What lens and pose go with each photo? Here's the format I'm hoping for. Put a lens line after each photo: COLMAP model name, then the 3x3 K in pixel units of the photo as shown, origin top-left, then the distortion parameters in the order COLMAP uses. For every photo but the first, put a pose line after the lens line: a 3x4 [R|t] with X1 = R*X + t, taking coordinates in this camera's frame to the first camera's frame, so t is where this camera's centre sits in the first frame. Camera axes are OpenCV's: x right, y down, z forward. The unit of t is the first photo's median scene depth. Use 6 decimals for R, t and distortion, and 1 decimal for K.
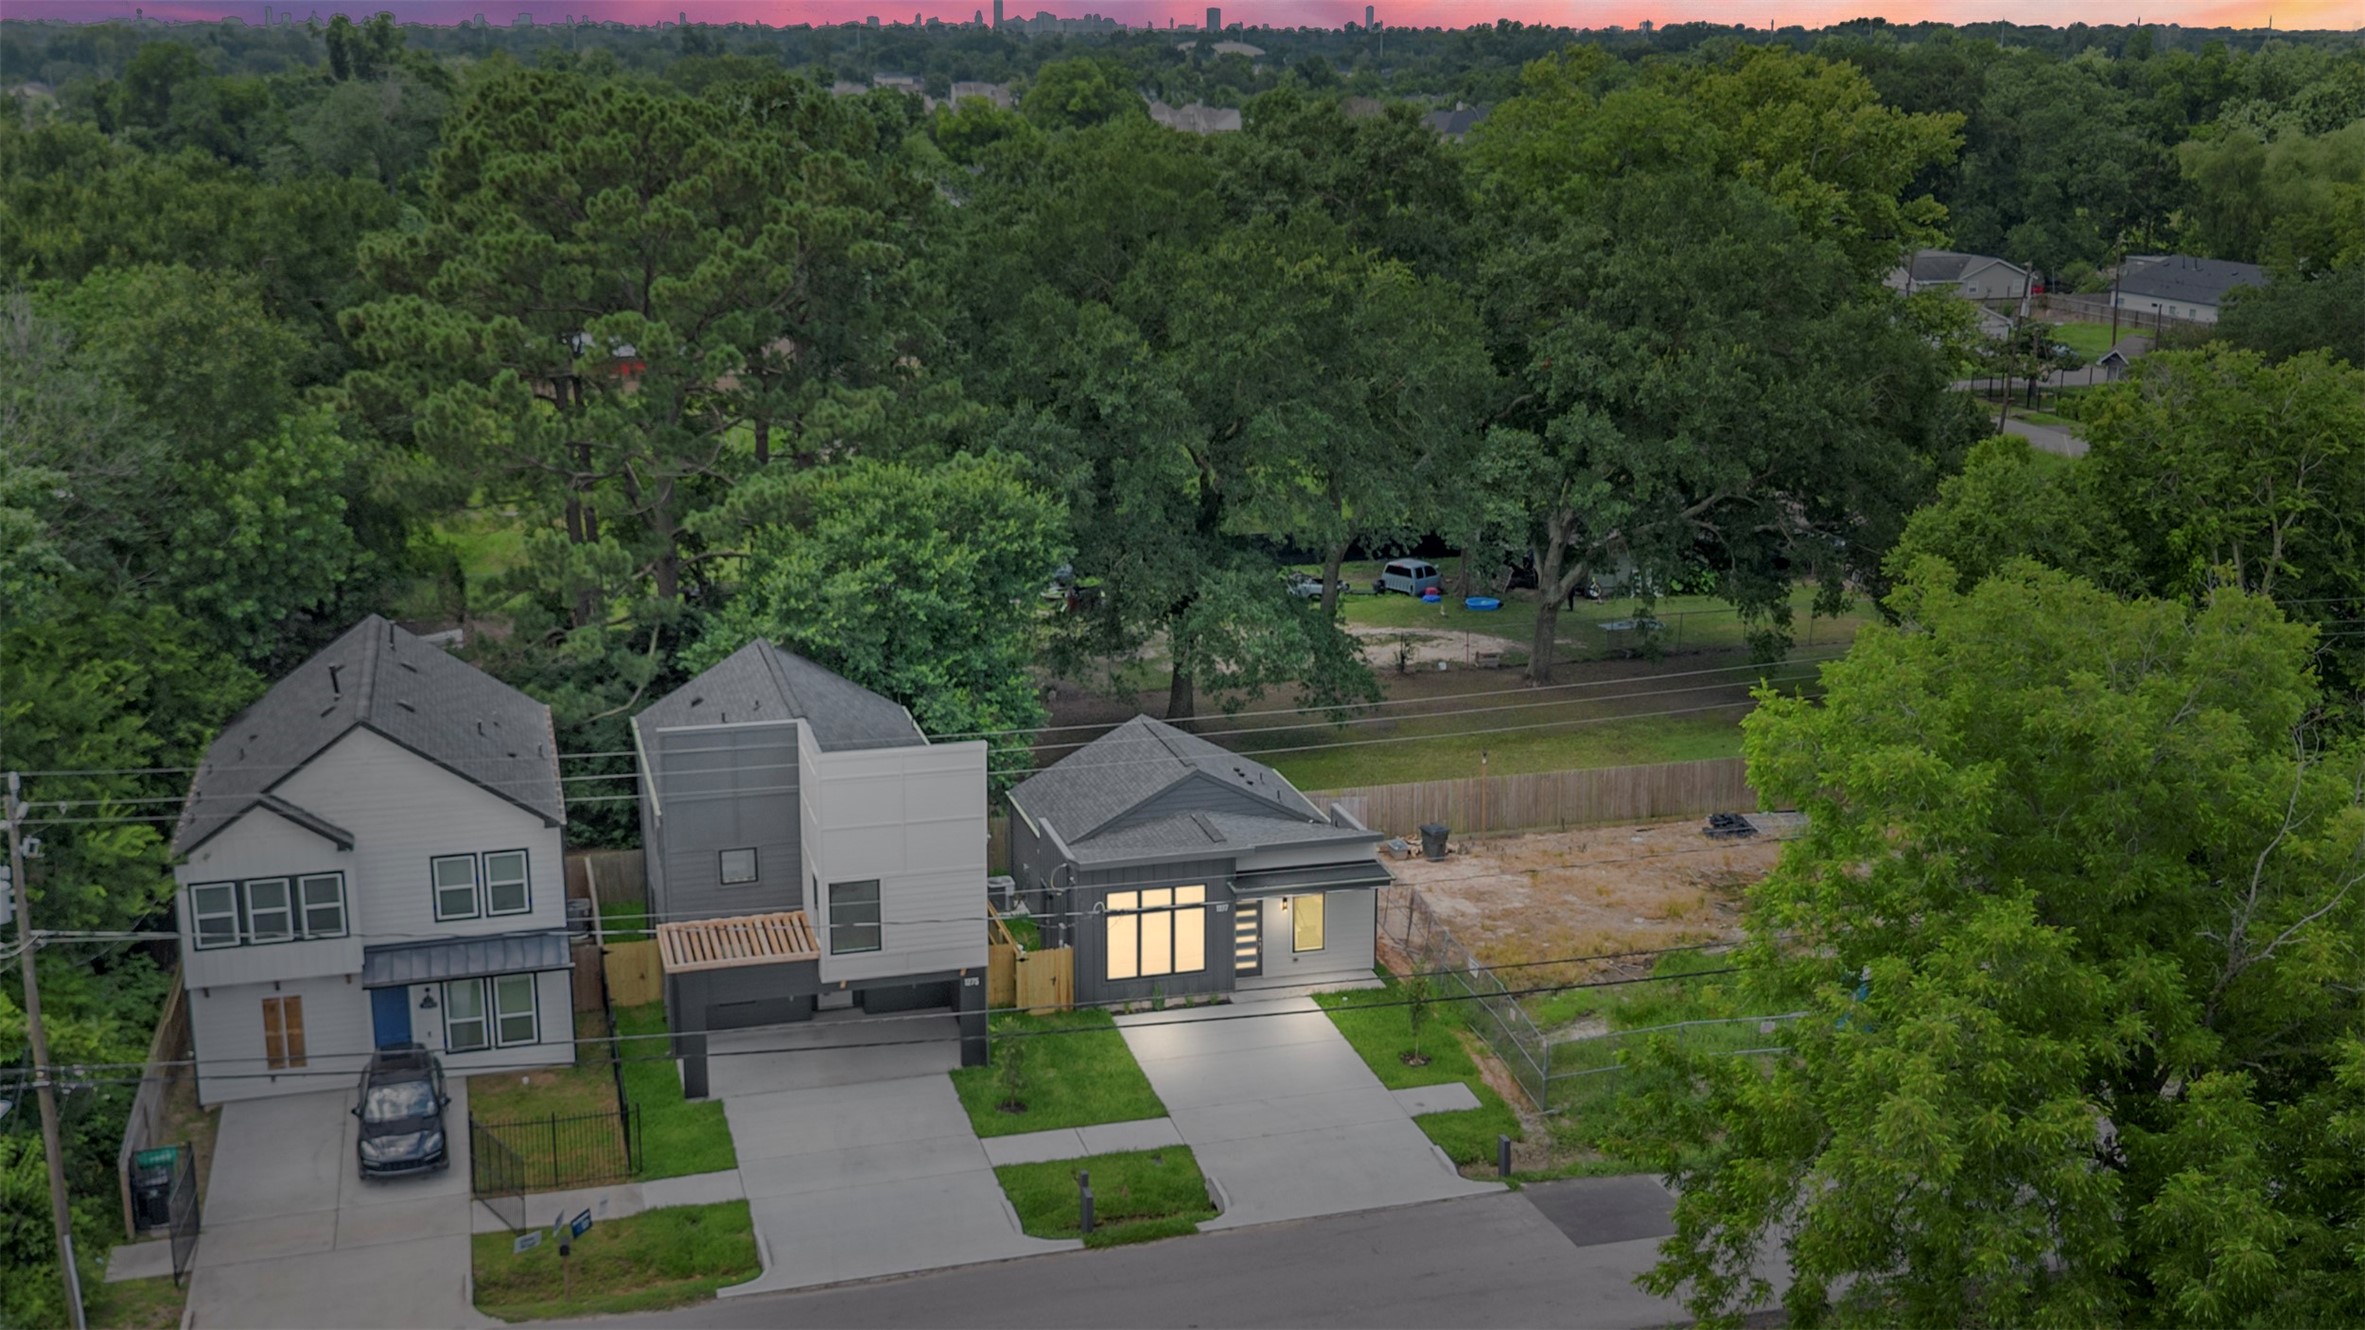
lens RADIAL K [[2493.0, 0, 1190.4], [0, 2493.0, 682.3], [0, 0, 1]] dist [0.155769, -0.402750]
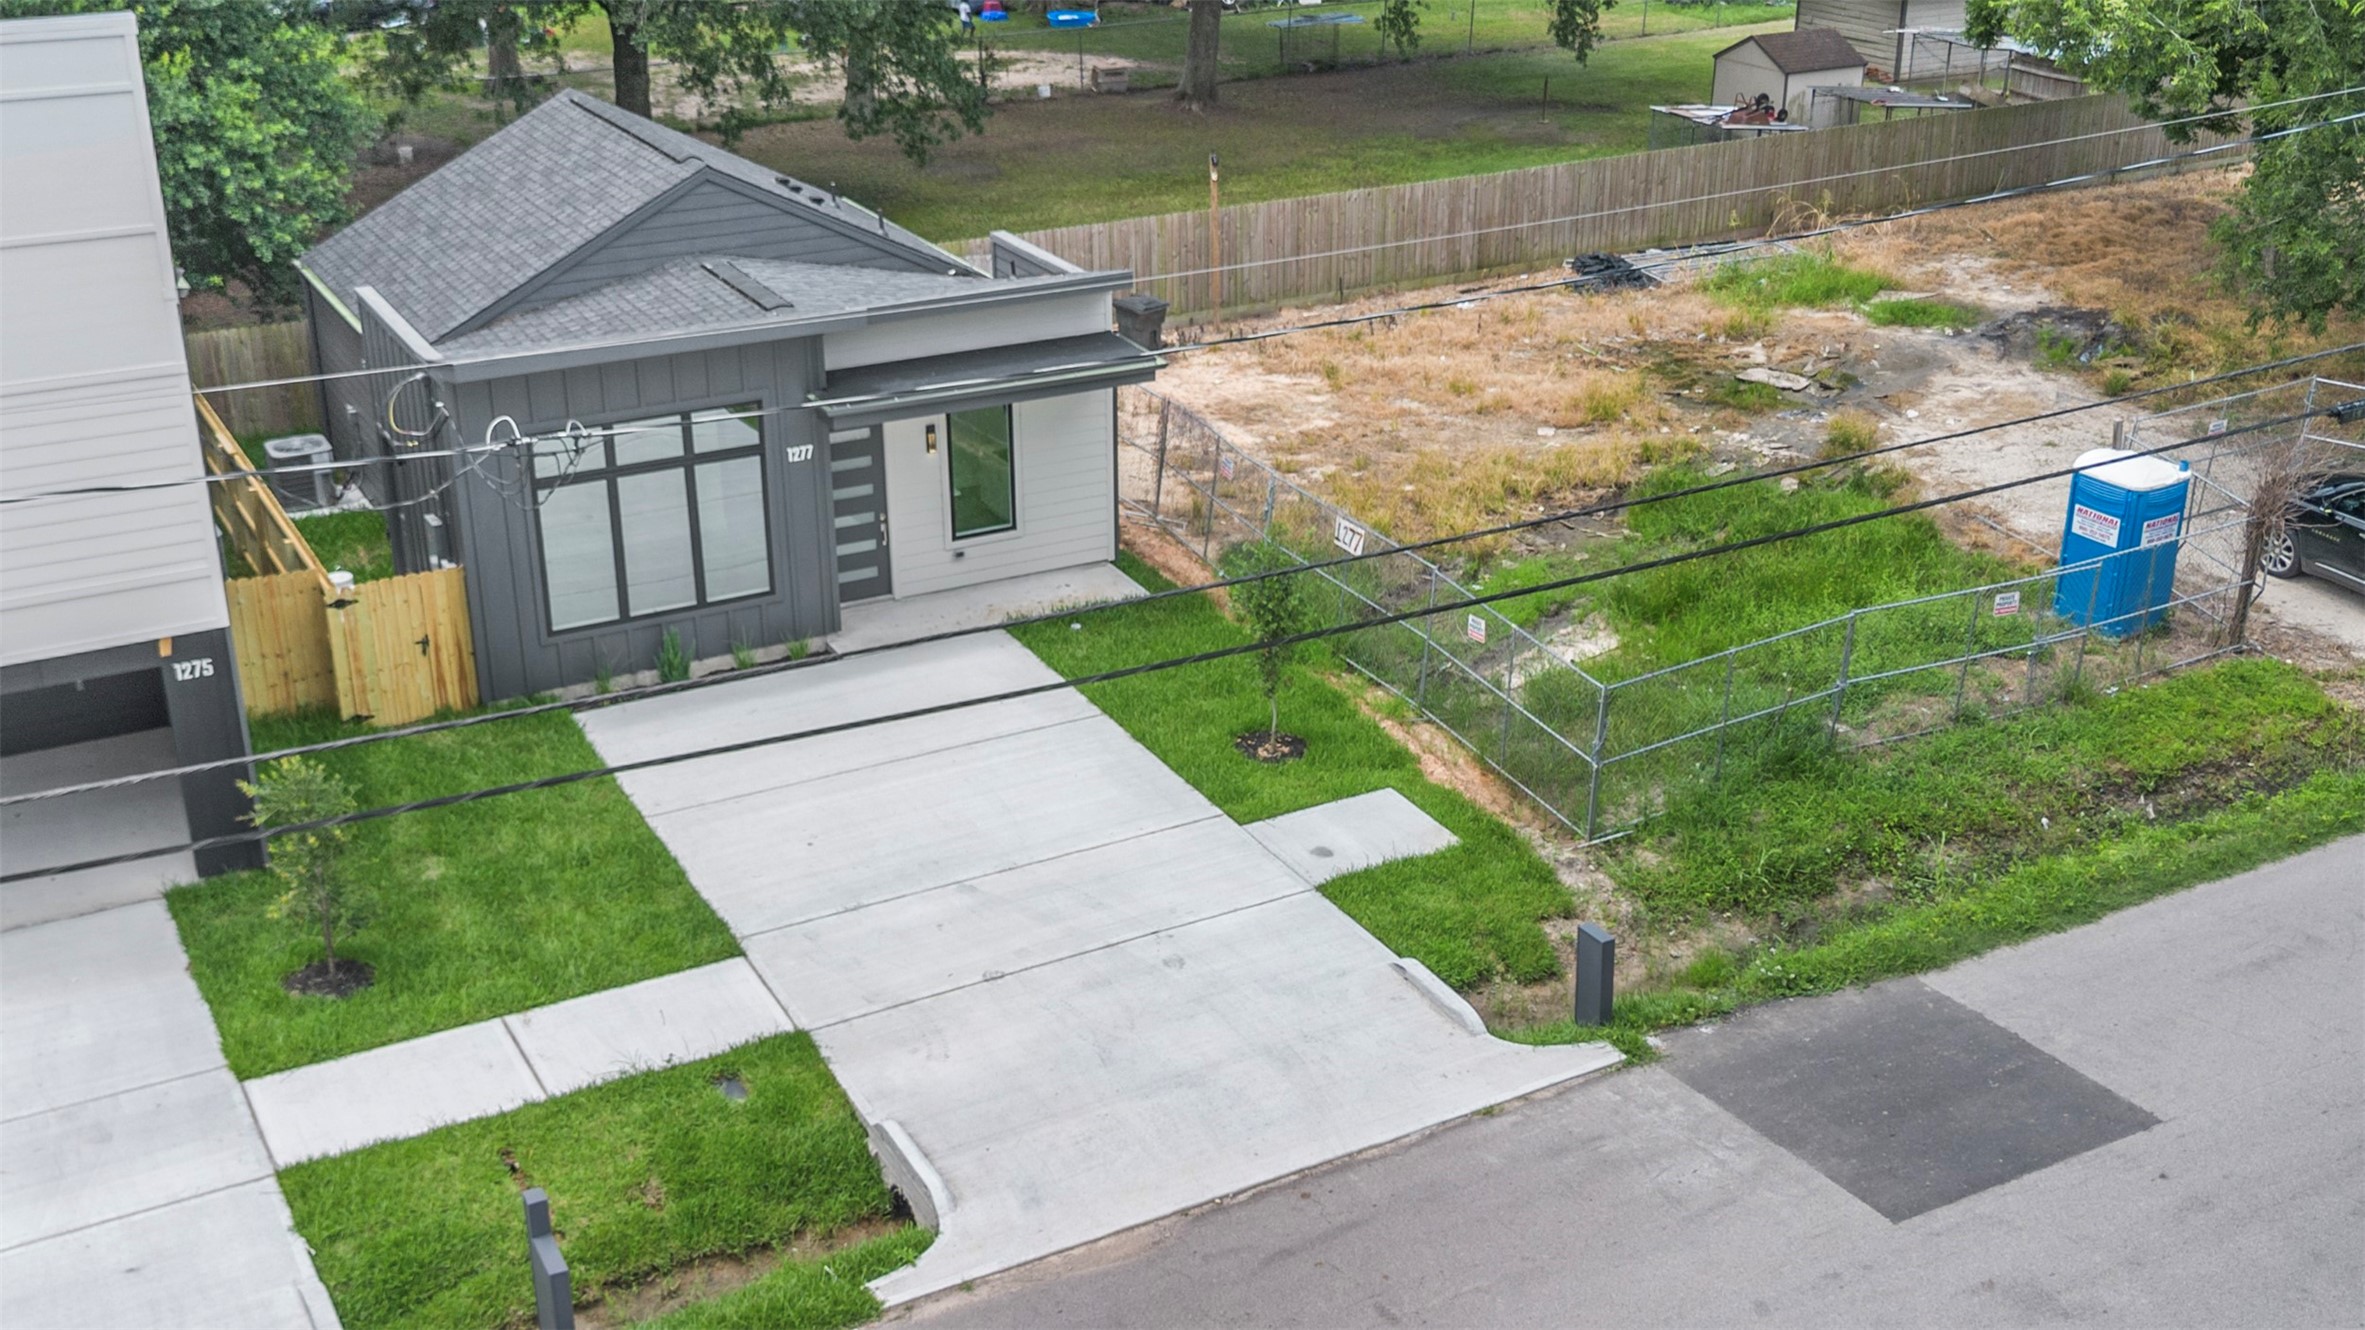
lens RADIAL K [[2493.0, 0, 1190.4], [0, 2493.0, 682.3], [0, 0, 1]] dist [0.155769, -0.402750]
pose [[0.973462, -0.093683, 0.208797, -0.017645], [0.059824, 0.984818, 0.162953, 0.064623], [-0.220893, -0.146137, 0.964287, 0.566837]]
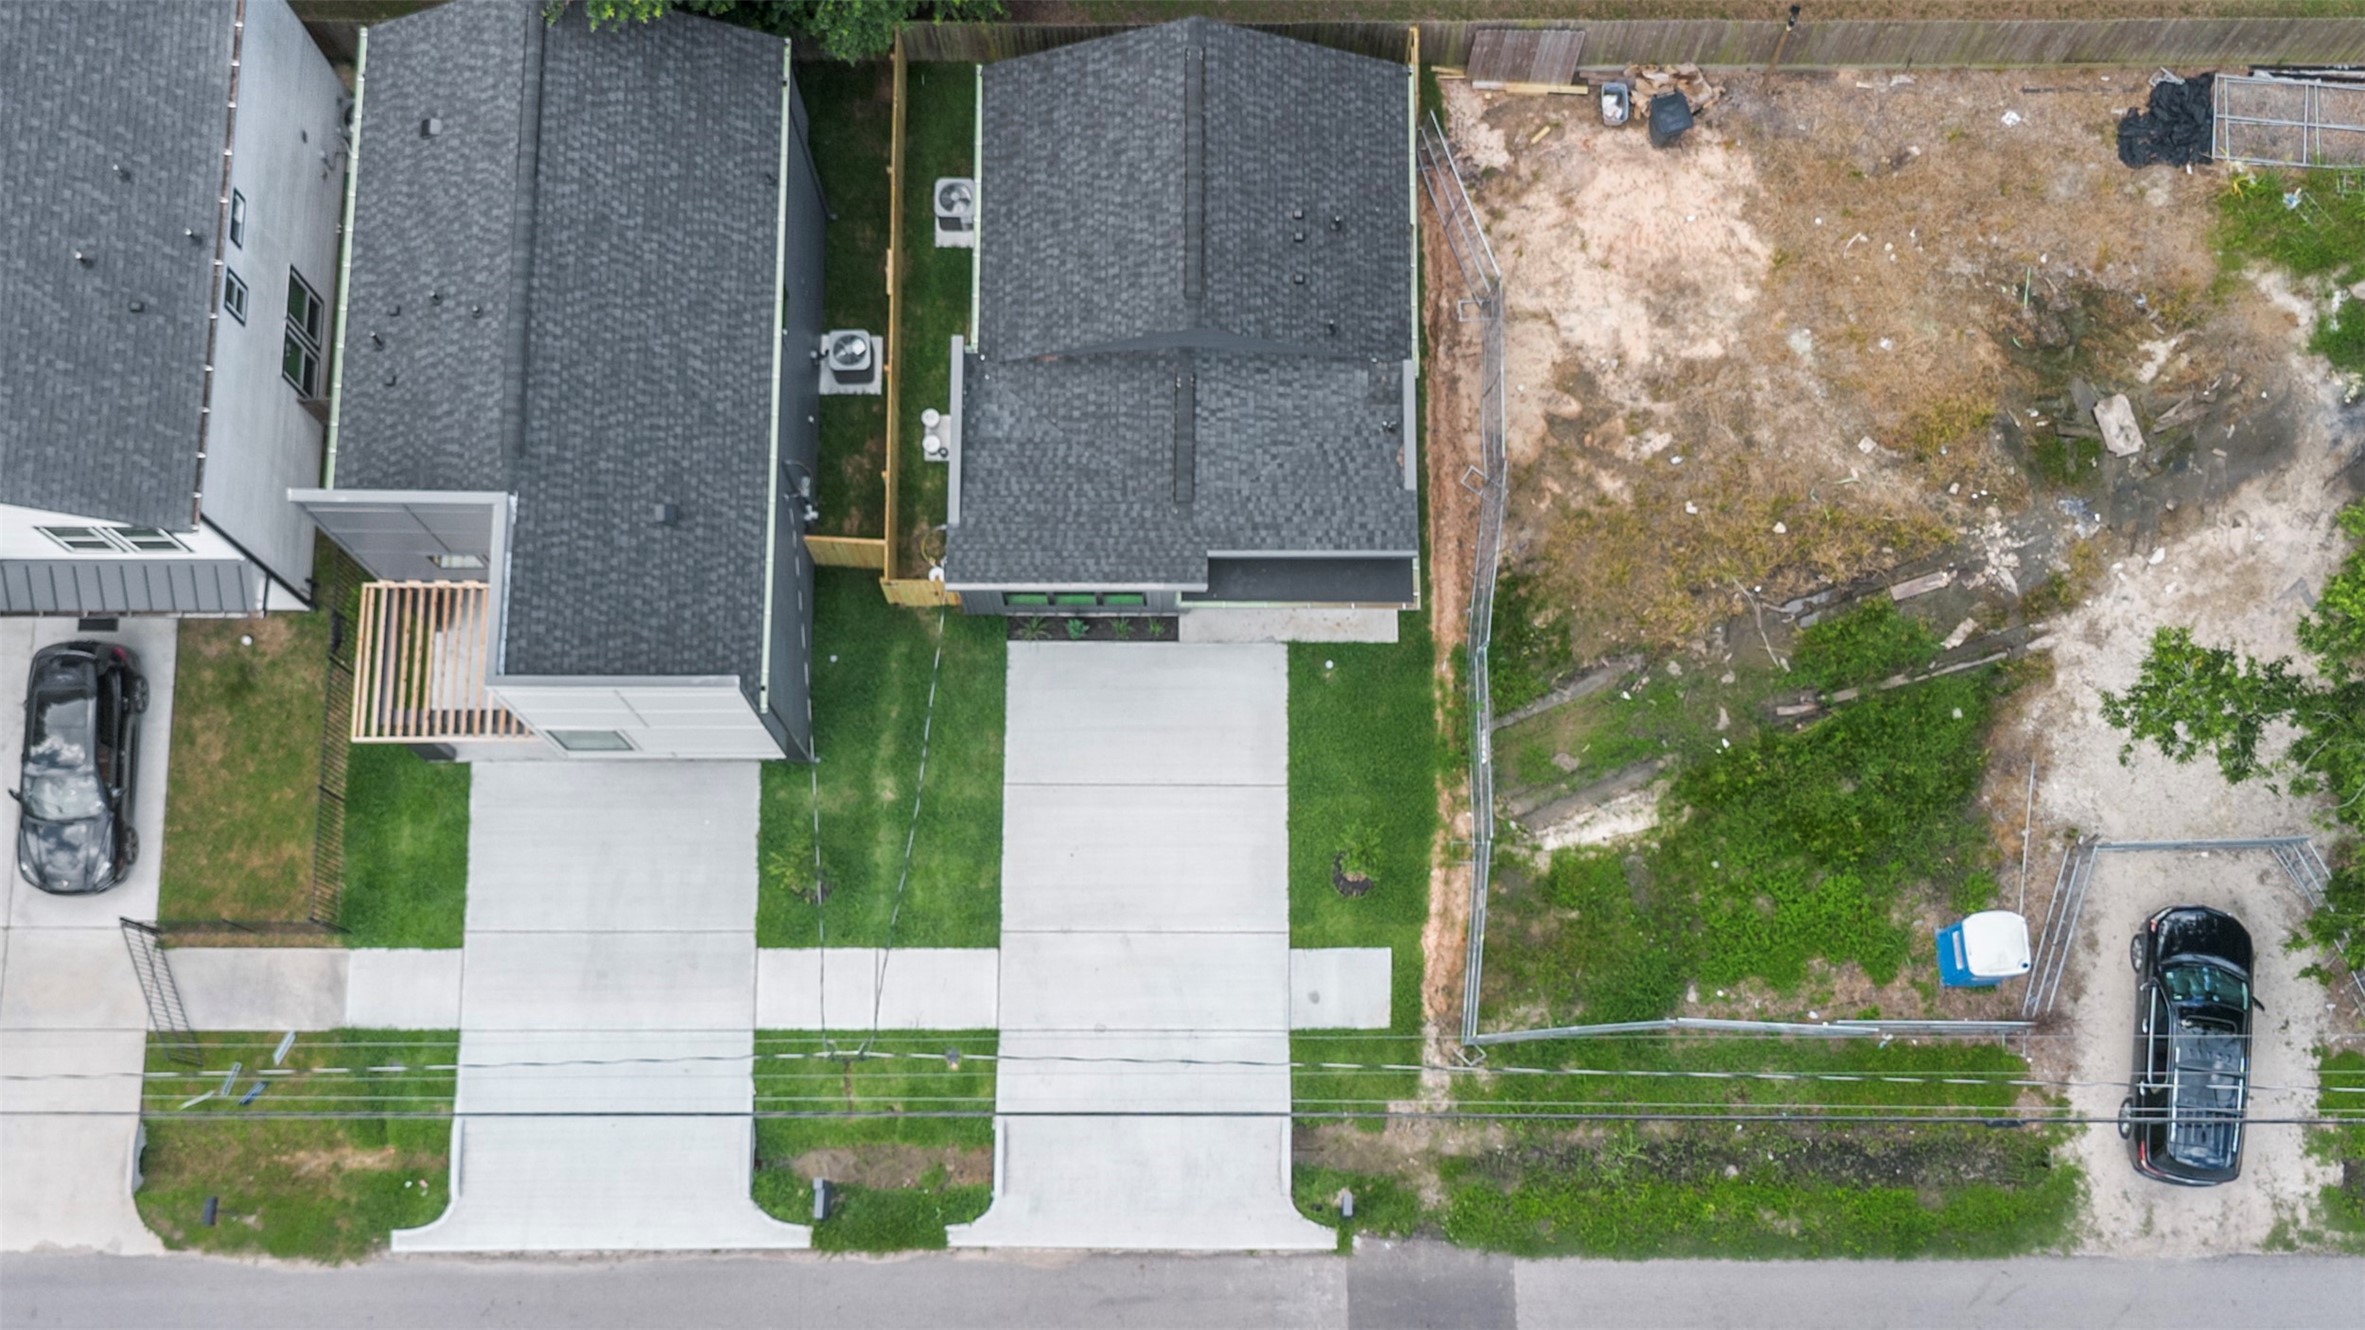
lens RADIAL K [[2575.4, 0, 1182.5], [0, 2575.4, 665.0], [0, 0, 1]] dist [0.168558, -0.484034]
pose [[0.961091, 0.270109, -0.057837, 0.067531], [-0.072063, 0.447298, 0.891477, -0.575332], [0.266667, -0.852623, 0.449359, 0.682919]]
